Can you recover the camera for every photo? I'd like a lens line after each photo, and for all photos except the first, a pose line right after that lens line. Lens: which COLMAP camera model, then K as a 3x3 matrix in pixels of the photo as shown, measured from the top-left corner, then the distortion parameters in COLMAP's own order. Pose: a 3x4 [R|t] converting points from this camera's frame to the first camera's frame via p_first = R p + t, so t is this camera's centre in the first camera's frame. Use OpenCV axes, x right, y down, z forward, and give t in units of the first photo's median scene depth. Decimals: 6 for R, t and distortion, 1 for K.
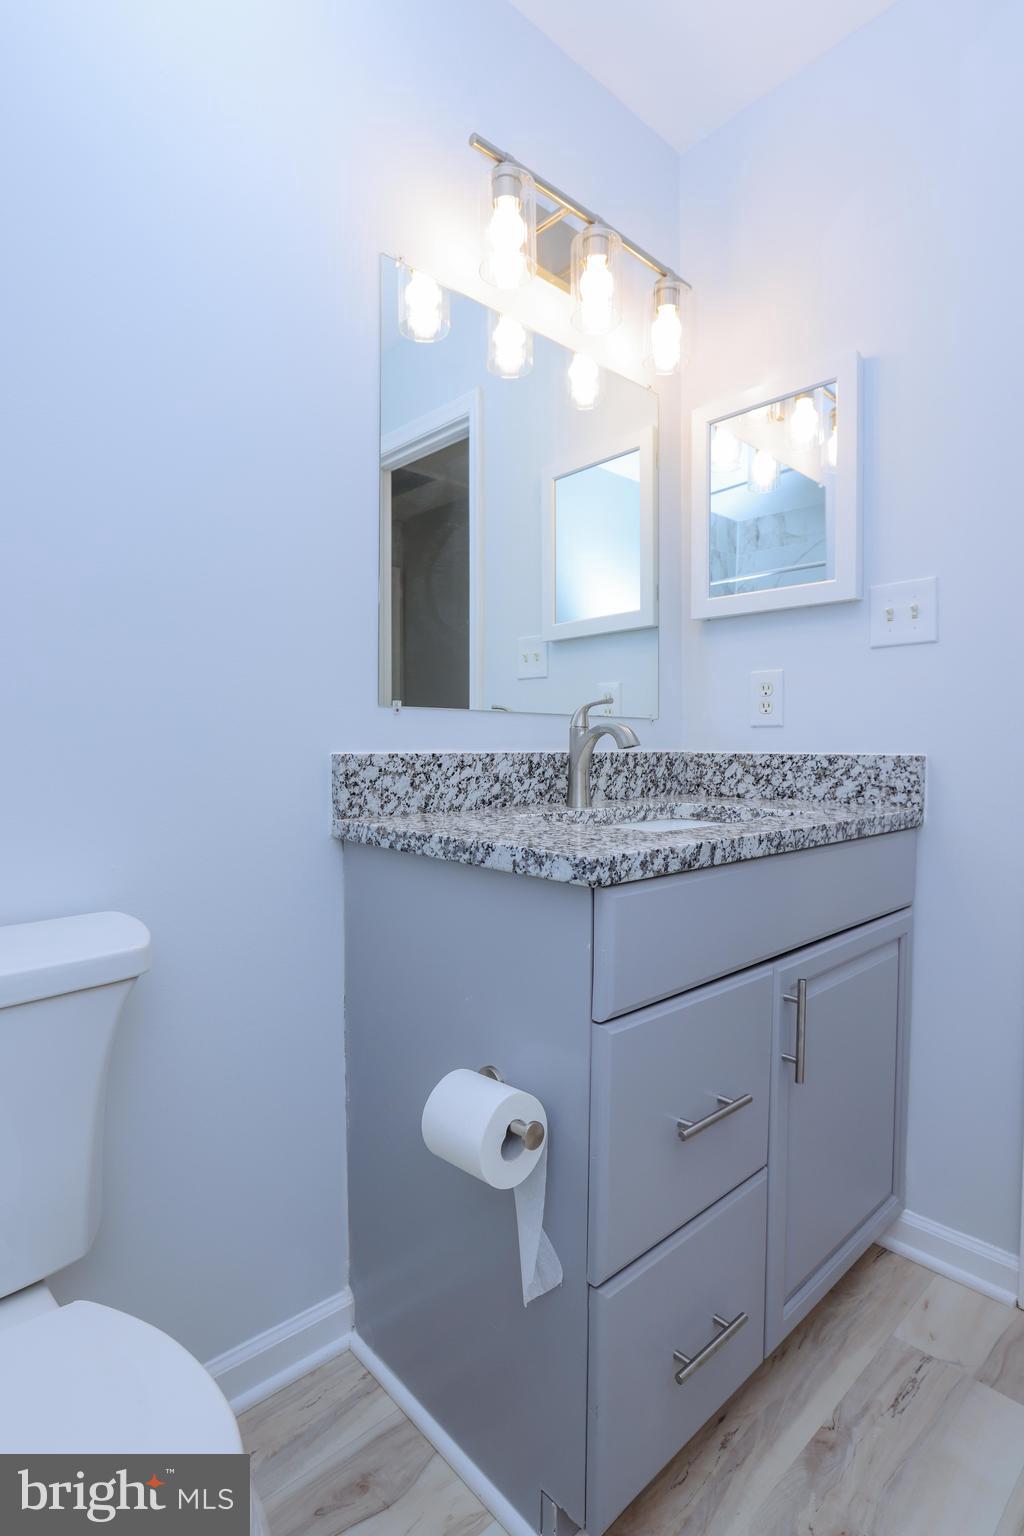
lens RADIAL K [[737.4, 0, 511.0], [0, 737.4, 756.7], [0, 0, 1]] dist [-0.043114, 0.002551]
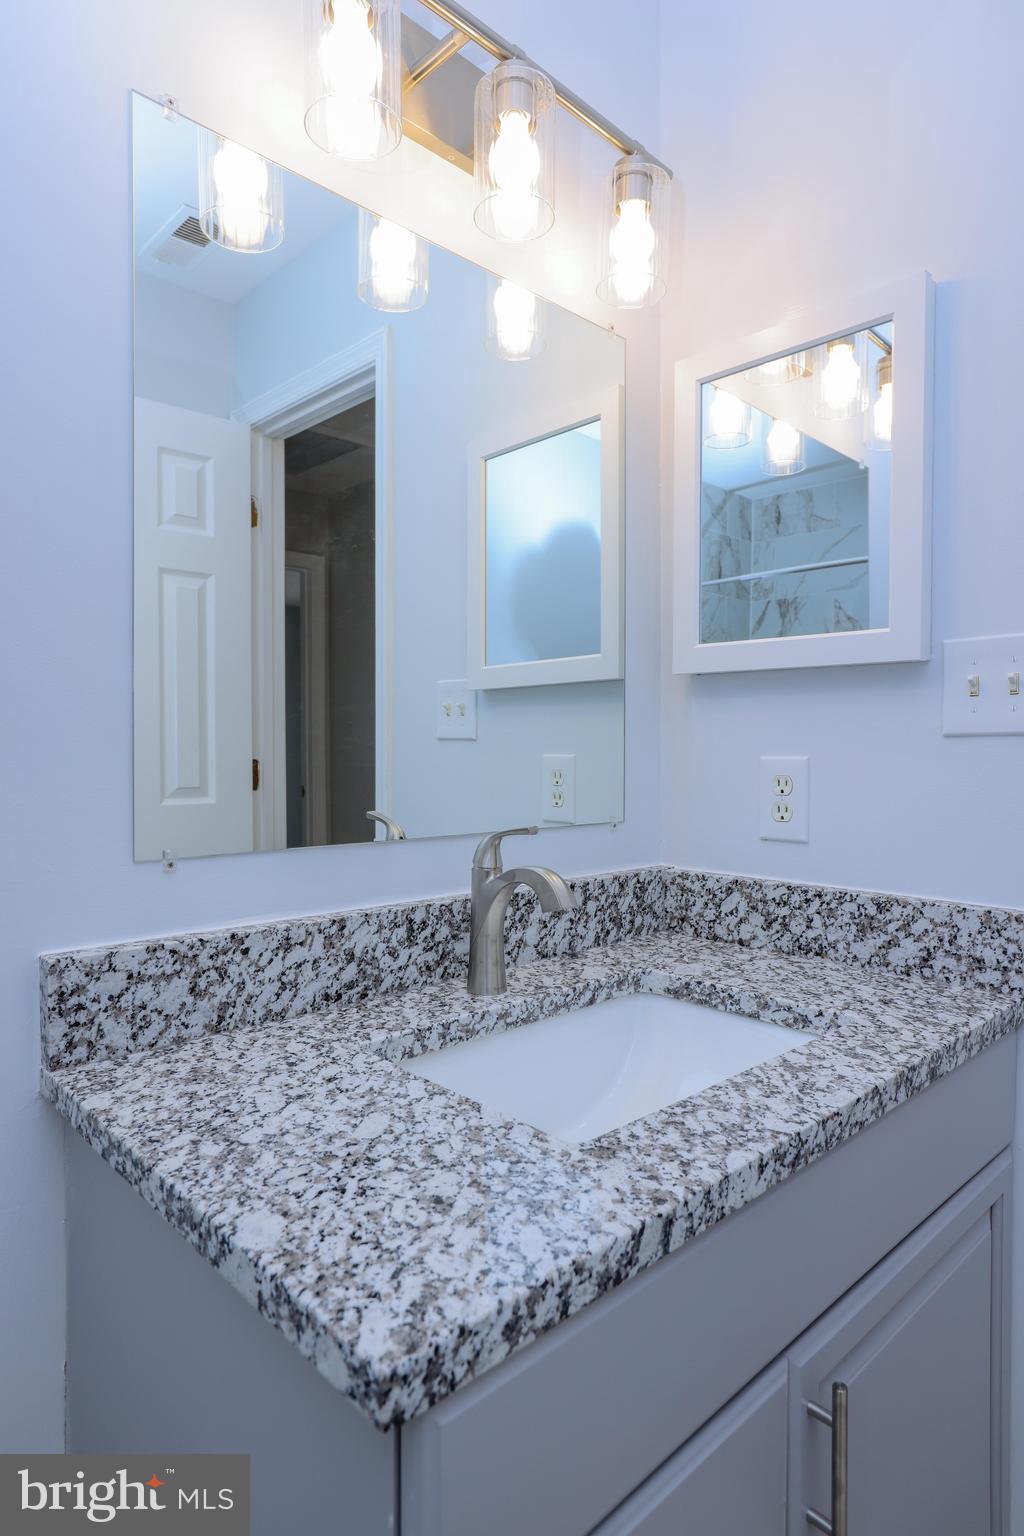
lens RADIAL K [[873.1, 0, 507.3], [0, 873.1, 763.2], [0, 0, 1]] dist [-0.024188, 0.013953]
pose [[0.999805, -0.000358, 0.019756, 0.098729], [0.000390, 0.999999, -0.001586, -0.132586], [-0.019755, 0.001593, 0.999804, 0.255465]]
